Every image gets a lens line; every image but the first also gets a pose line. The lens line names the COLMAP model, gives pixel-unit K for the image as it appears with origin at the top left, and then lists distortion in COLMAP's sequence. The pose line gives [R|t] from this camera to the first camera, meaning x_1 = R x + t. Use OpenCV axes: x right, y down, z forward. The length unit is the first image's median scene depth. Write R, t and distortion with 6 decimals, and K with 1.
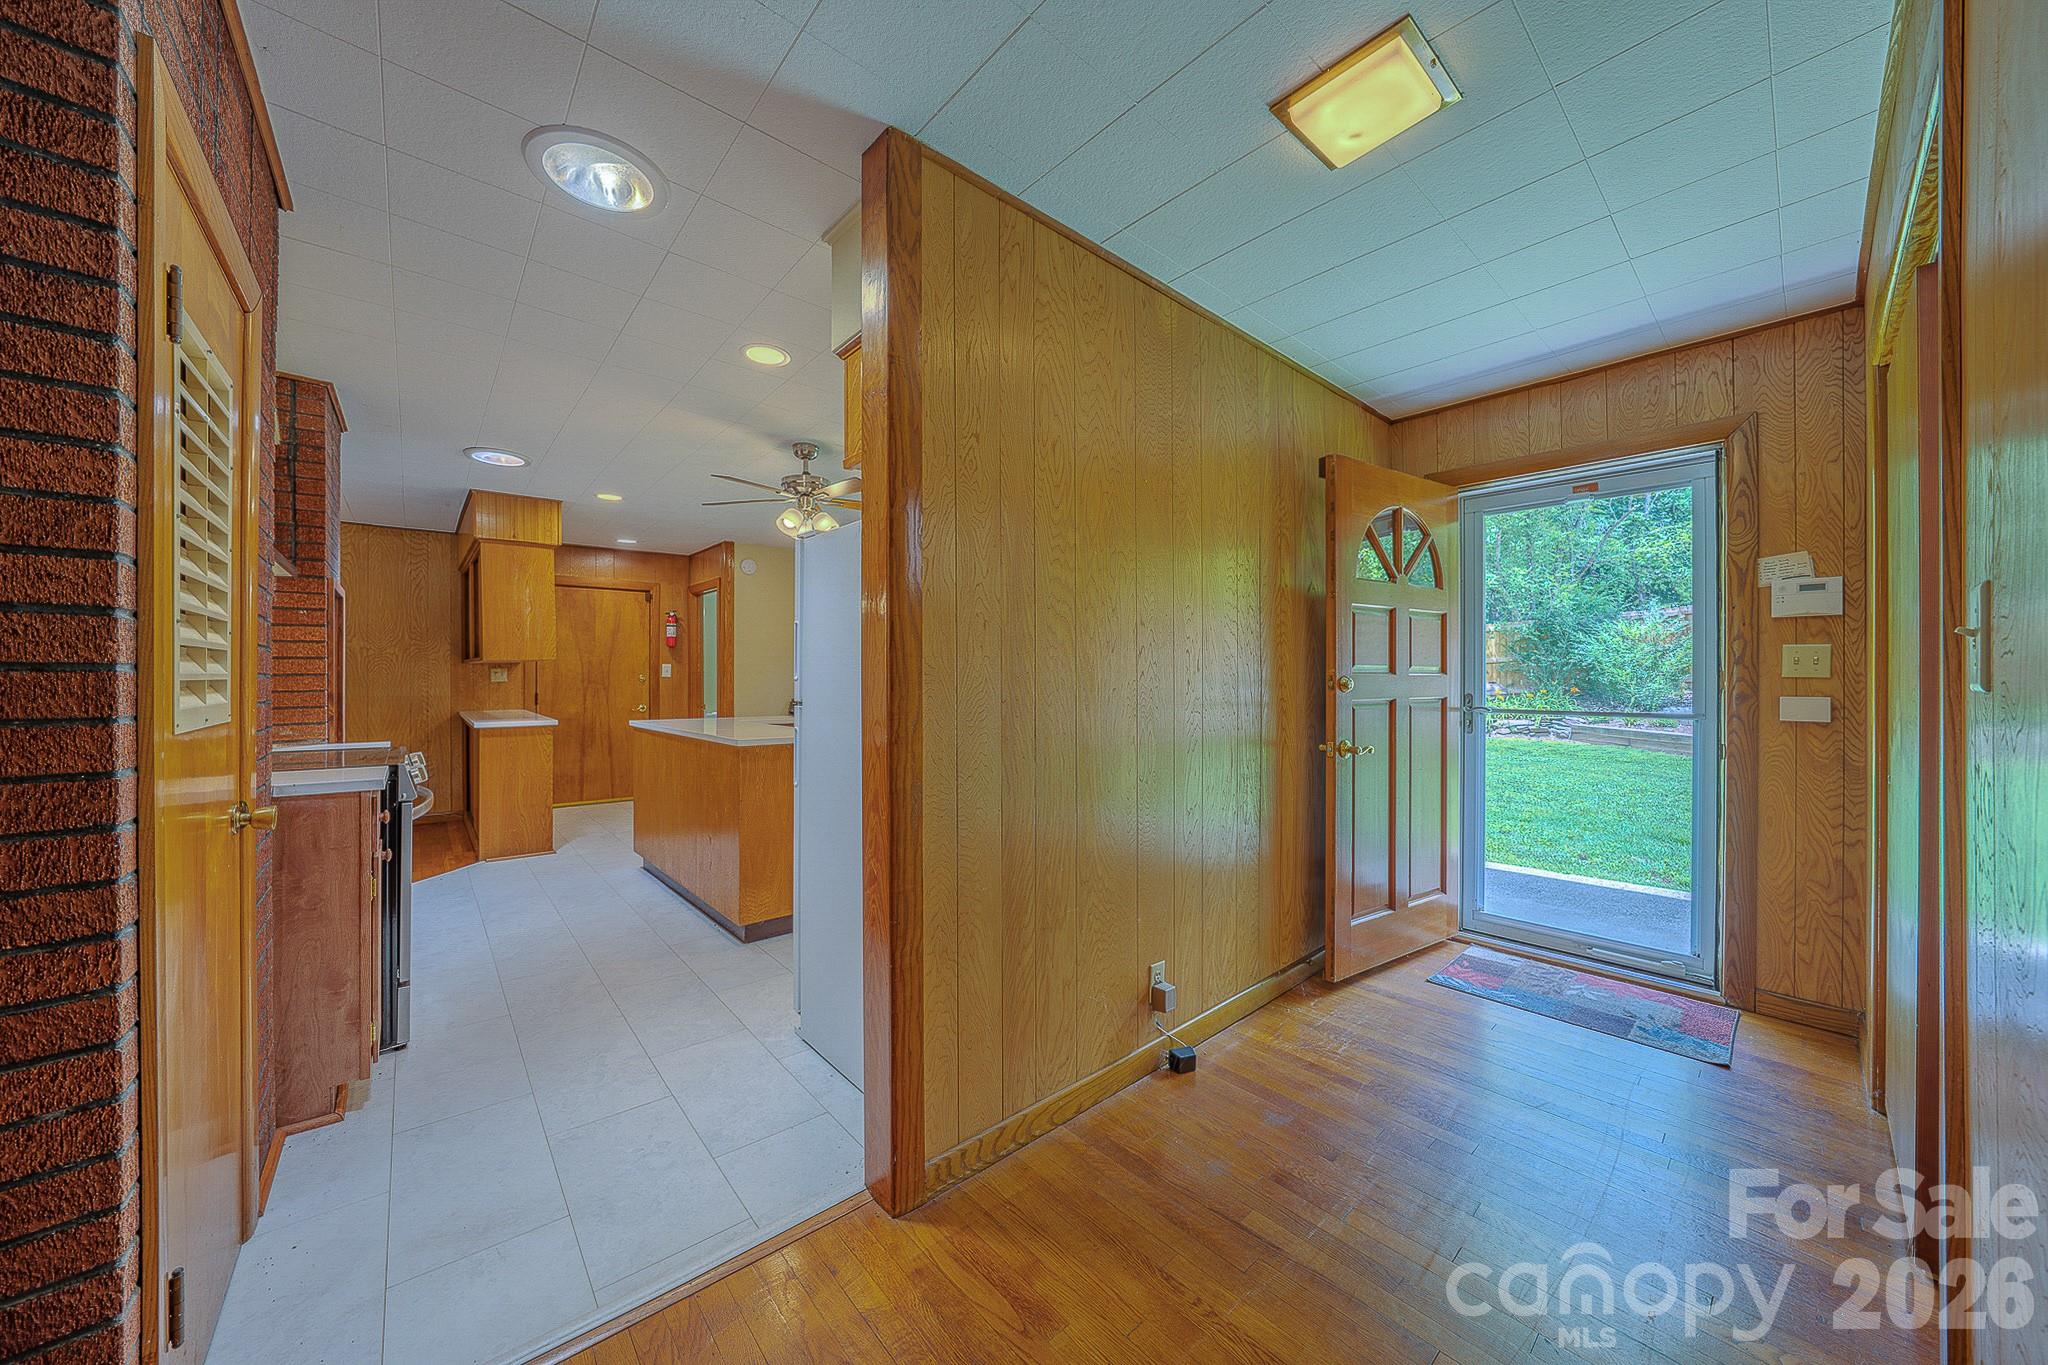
lens RADIAL K [[701.4, 0, 1027.6], [0, 701.4, 673.3], [0, 0, 1]] dist [-0.028297, 0.006047]
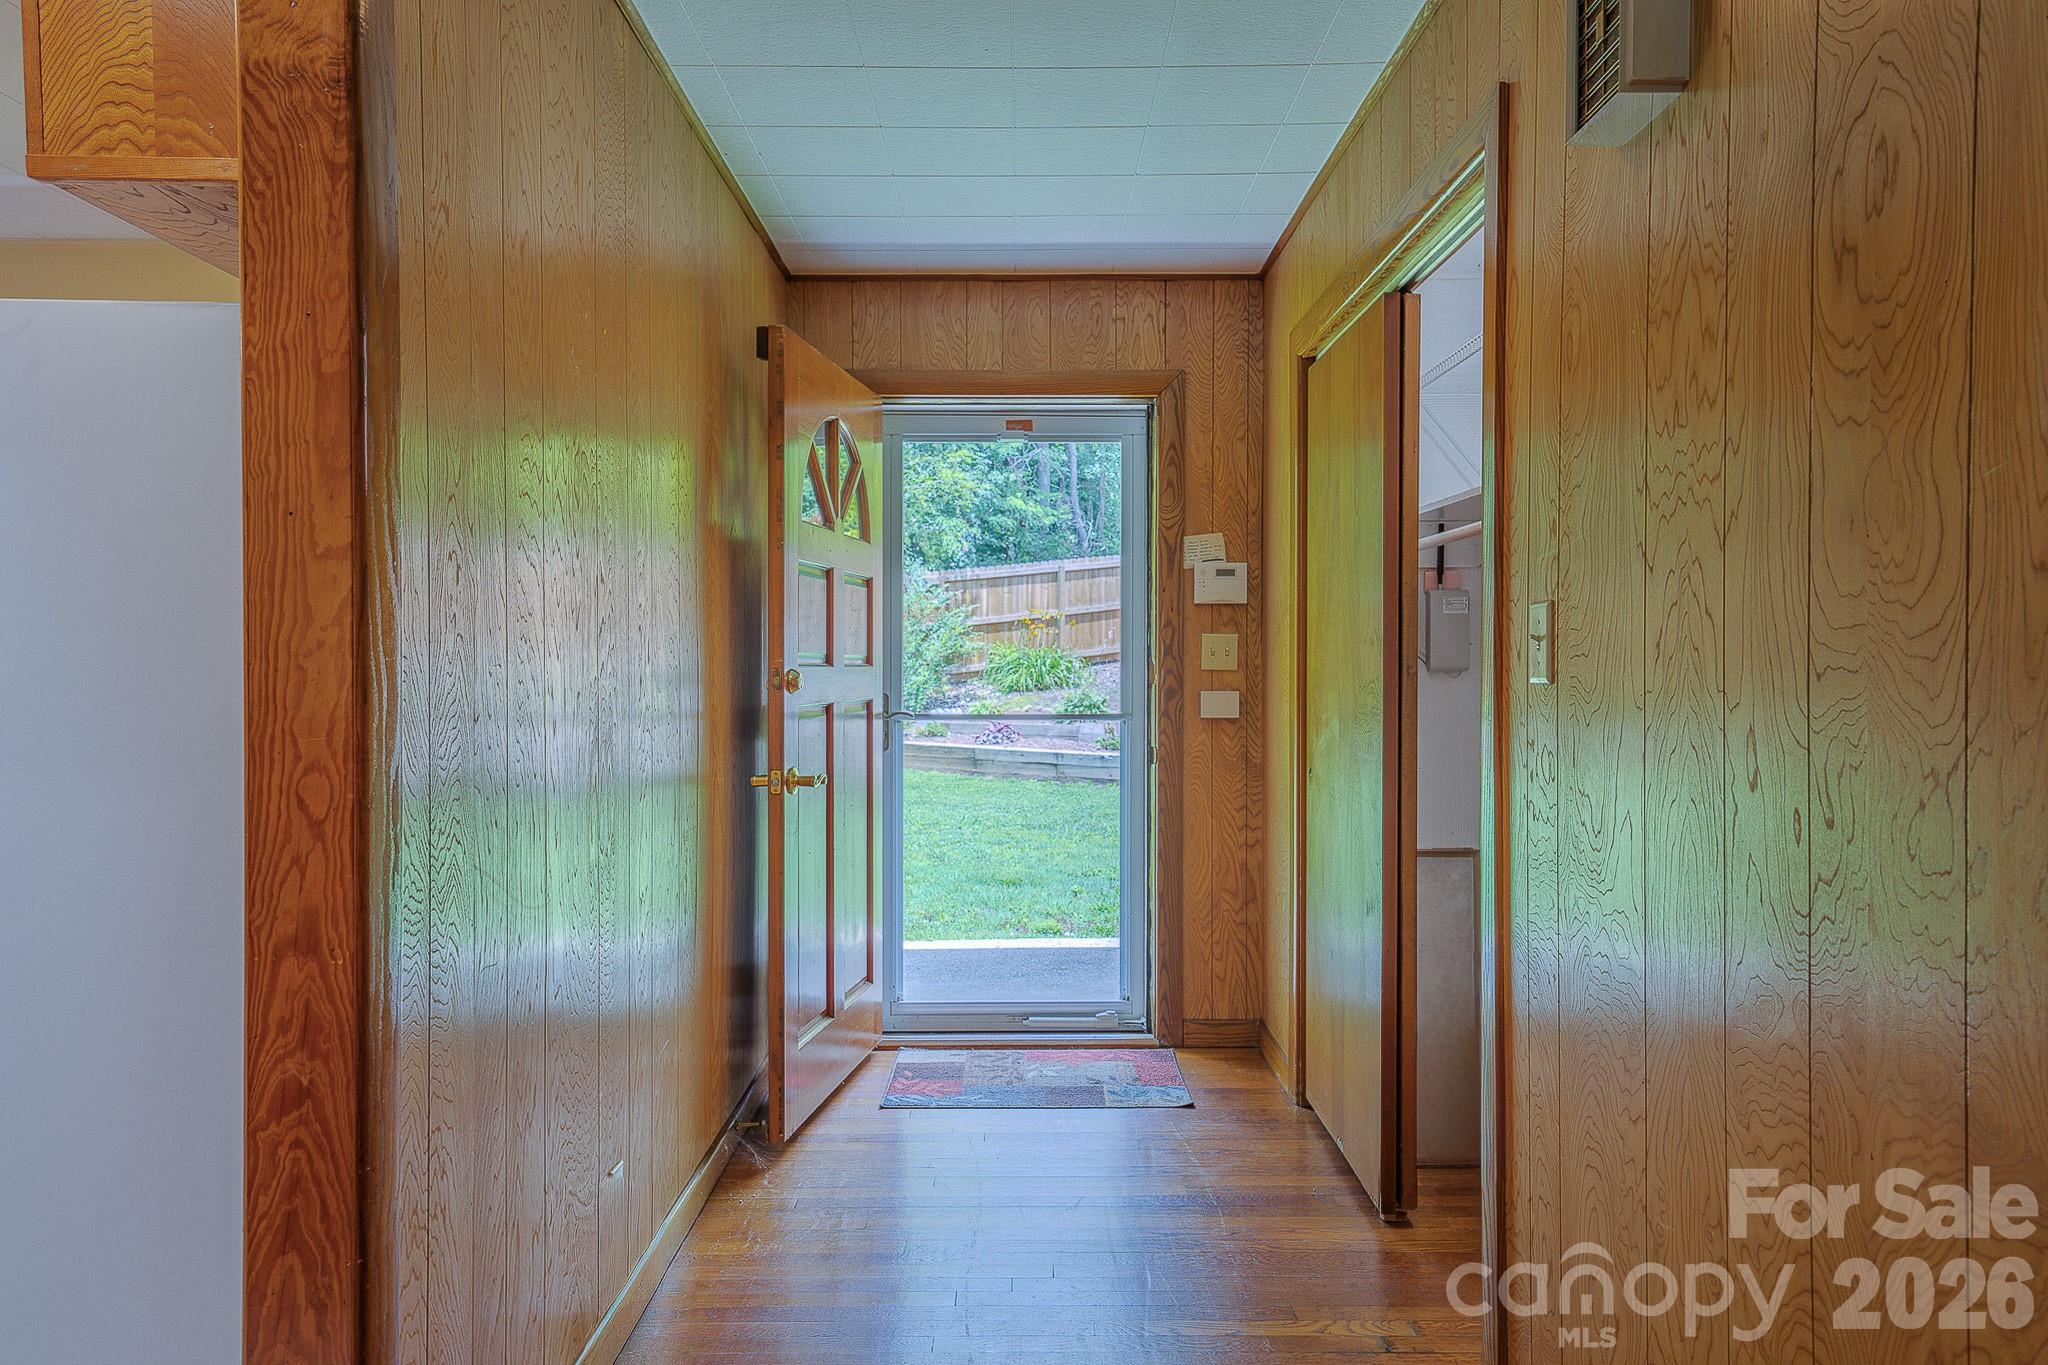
lens RADIAL K [[1329.9, 0, 1030.4], [0, 1329.9, 668.5], [0, 0, 1]] dist [0.030677, -0.001222]
pose [[0.657551, -0.001424, 0.753409, -0.362191], [-0.002982, 0.999985, 0.004492, -0.003000], [-0.753404, -0.005200, 0.657537, 0.010247]]
